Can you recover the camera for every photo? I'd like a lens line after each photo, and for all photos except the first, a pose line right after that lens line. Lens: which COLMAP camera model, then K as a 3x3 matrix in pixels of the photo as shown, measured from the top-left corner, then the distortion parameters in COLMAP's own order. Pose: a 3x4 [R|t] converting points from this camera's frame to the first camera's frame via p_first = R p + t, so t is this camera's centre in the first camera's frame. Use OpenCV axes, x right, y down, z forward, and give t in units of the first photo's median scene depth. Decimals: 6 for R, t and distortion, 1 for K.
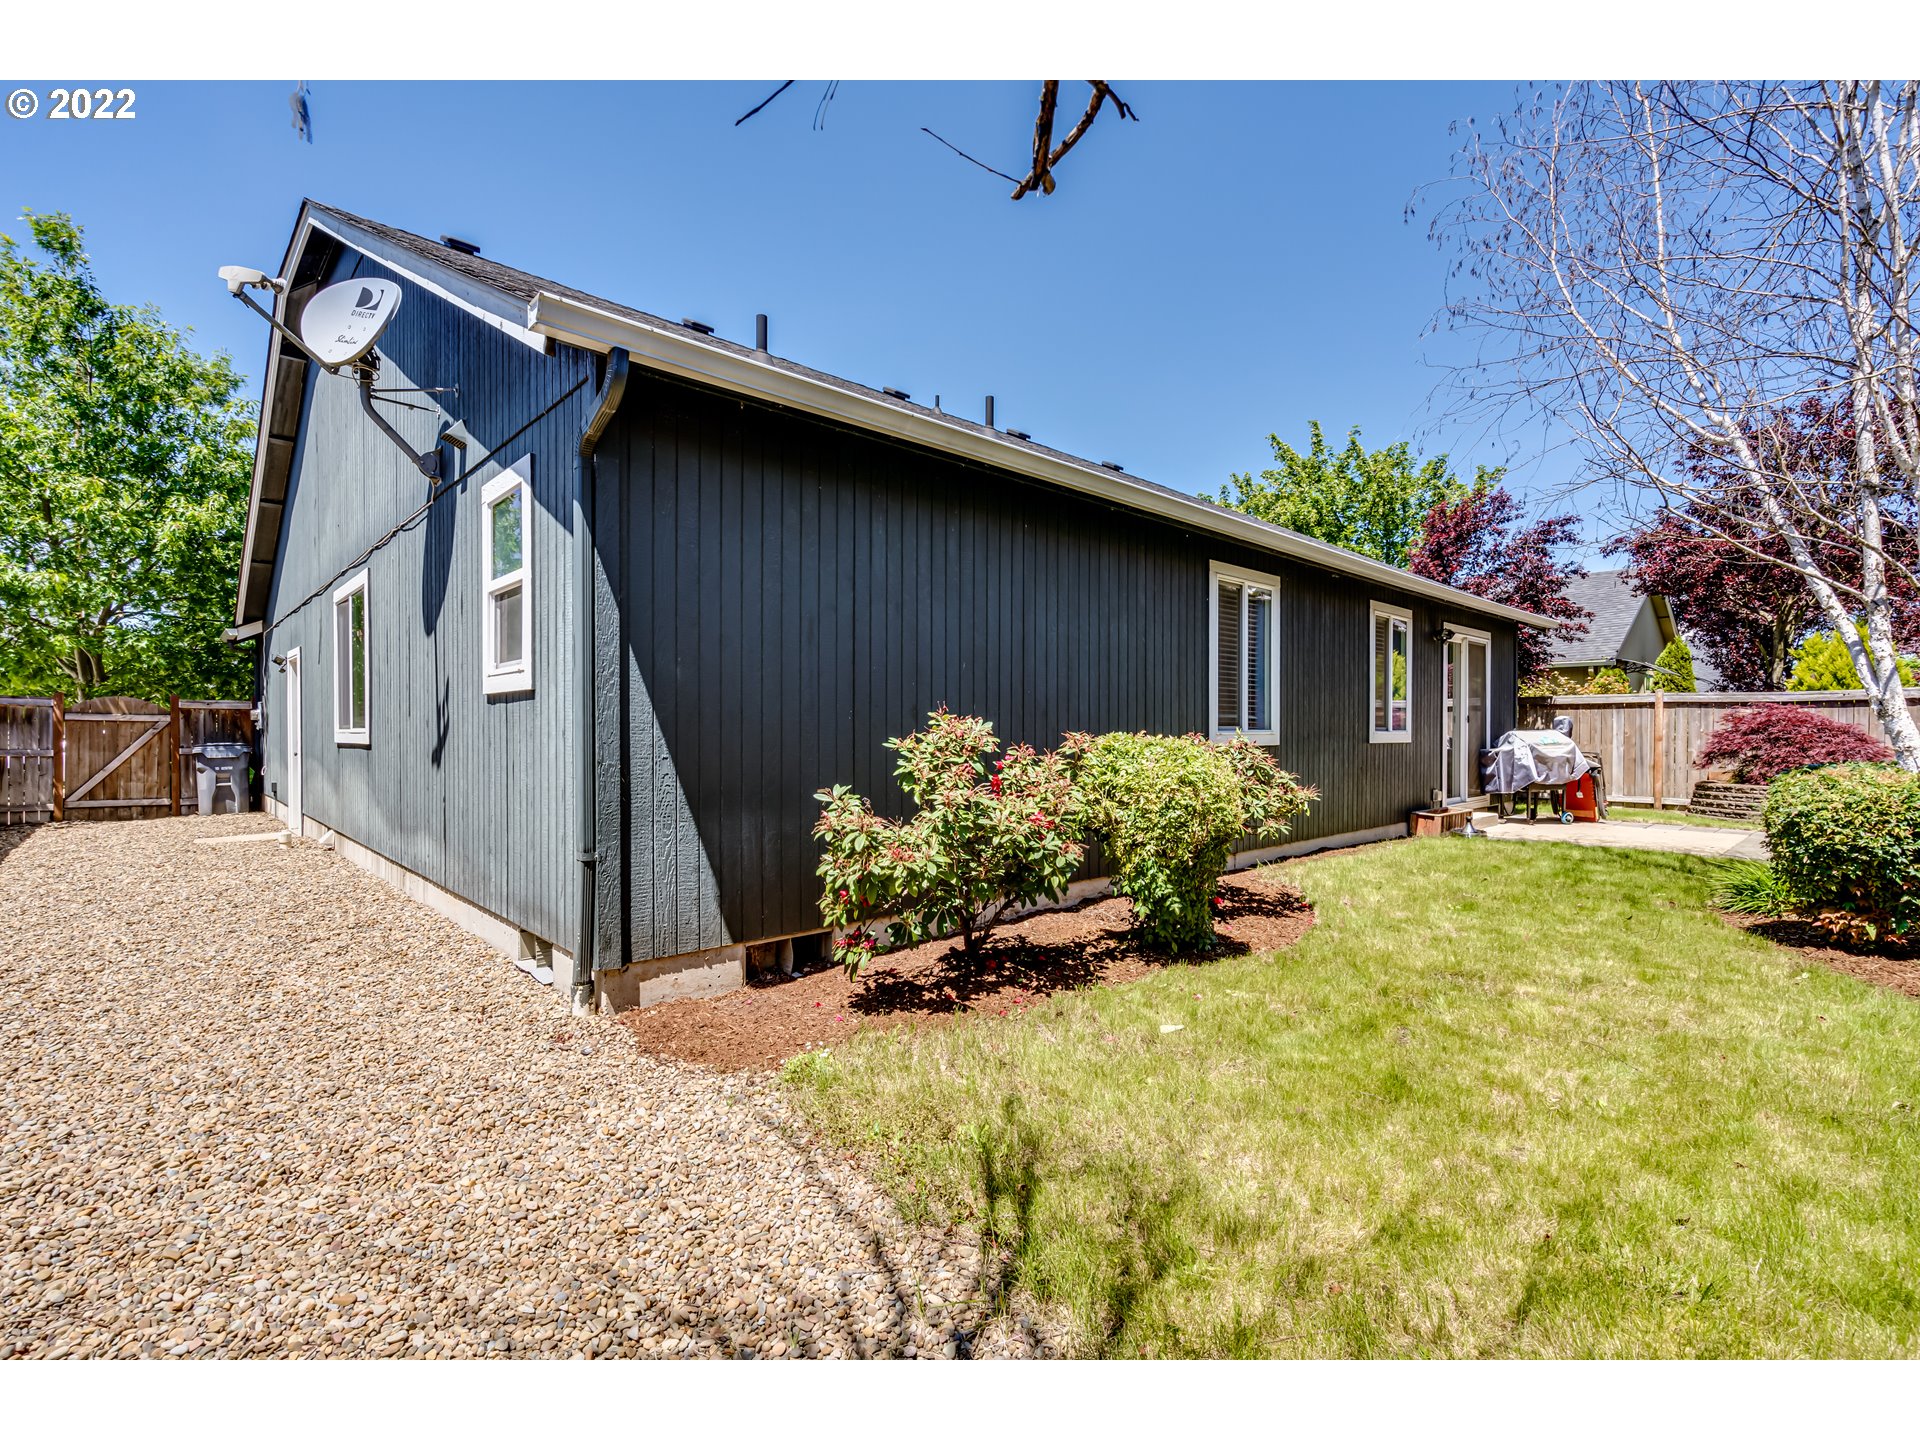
lens RADIAL K [[899.4, 0, 957.7], [0, 899.4, 741.4], [0, 0, 1]] dist [0.000070, 0.000160]
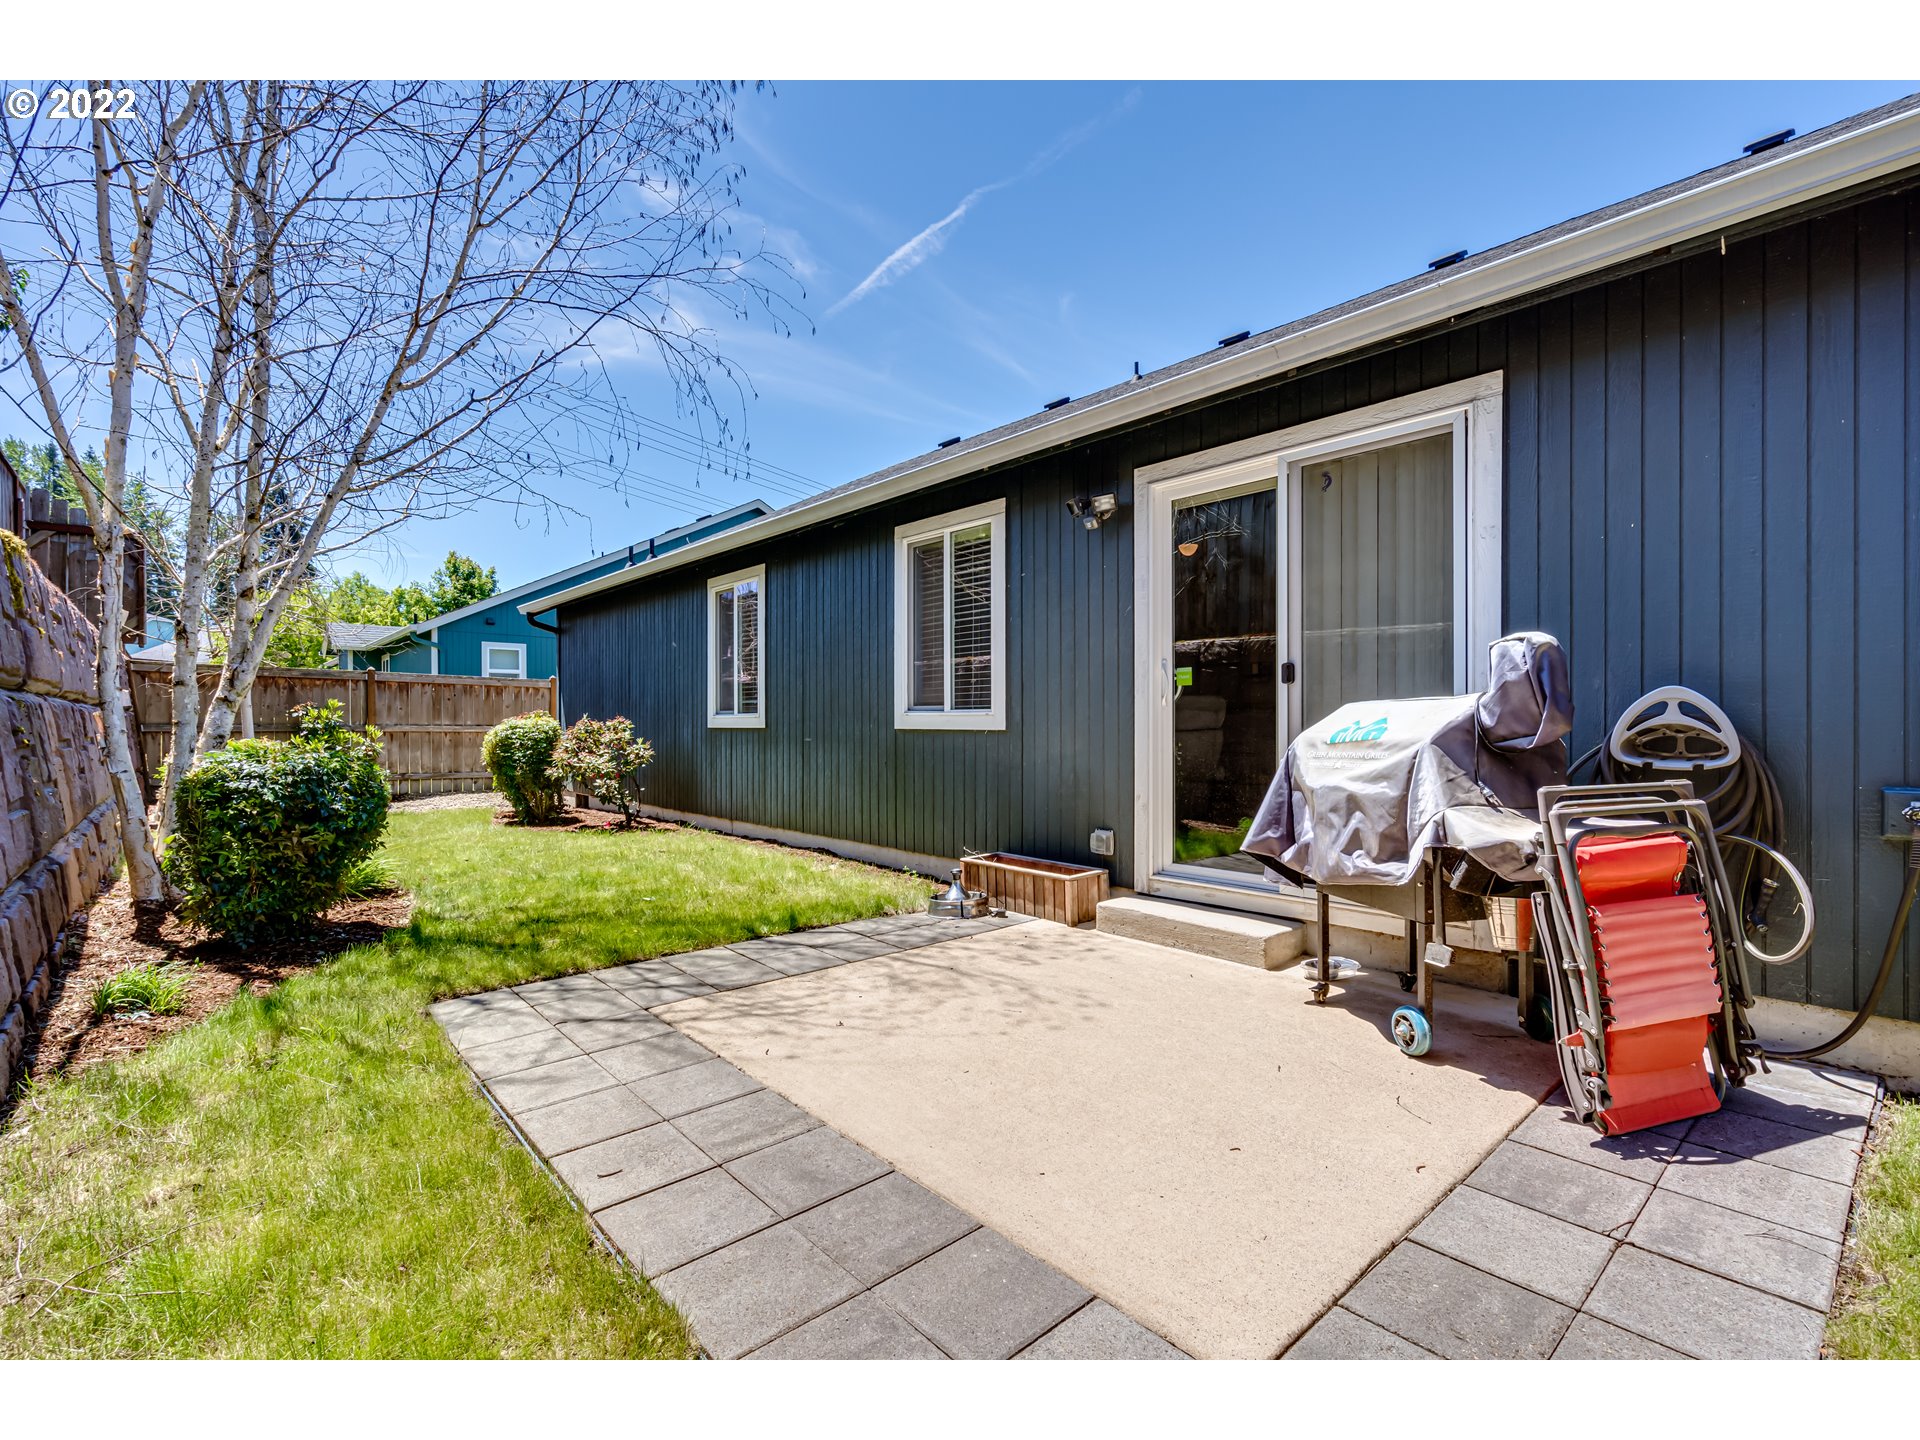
lens RADIAL K [[881.9, 0, 961.8], [0, 881.9, 727.7], [0, 0, 1]] dist [-0.002446, -0.000208]
pose [[-0.024456, 0.001042, -0.999700, 0.873766], [-0.007547, 0.999971, 0.001226, -0.000111], [0.999672, 0.007574, -0.024447, 0.813045]]
